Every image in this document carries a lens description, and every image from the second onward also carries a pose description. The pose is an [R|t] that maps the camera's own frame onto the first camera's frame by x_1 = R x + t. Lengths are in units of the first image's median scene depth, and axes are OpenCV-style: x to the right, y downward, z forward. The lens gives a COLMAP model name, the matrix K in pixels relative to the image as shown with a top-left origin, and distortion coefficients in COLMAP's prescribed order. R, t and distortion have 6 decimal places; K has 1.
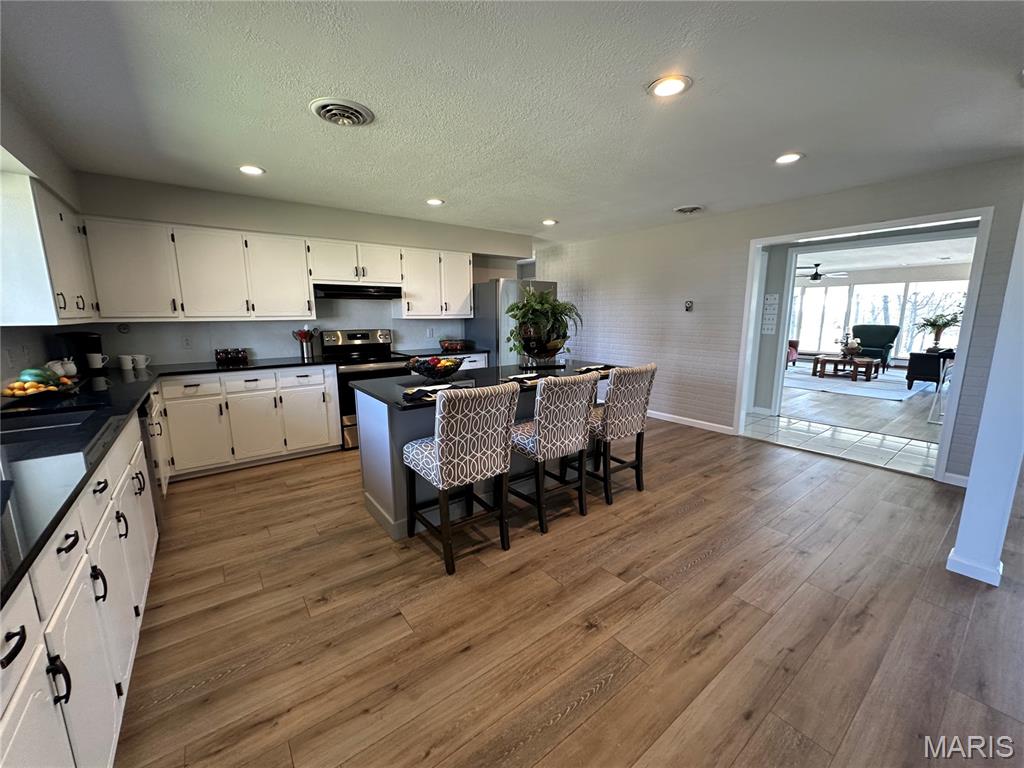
lens RADIAL K [[407.4, 0, 512.0], [0, 407.4, 384.0], [0, 0, 1]] dist [-0.001287, 0.000099]
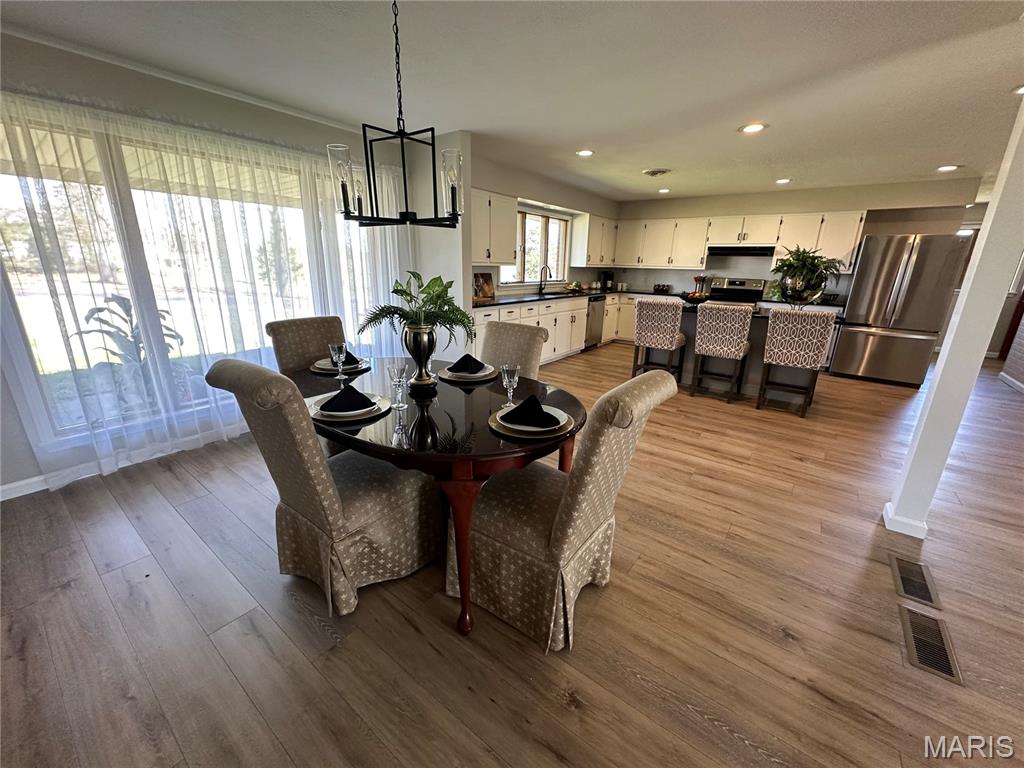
lens RADIAL K [[407.4, 0, 512.0], [0, 407.4, 384.0], [0, 0, 1]] dist [-0.001287, 0.000099]
pose [[0.273230, 0.284260, -0.918989, 1.107523], [-0.188782, 0.952609, 0.238532, 0.037092], [0.943243, 0.108314, 0.313945, -0.200785]]
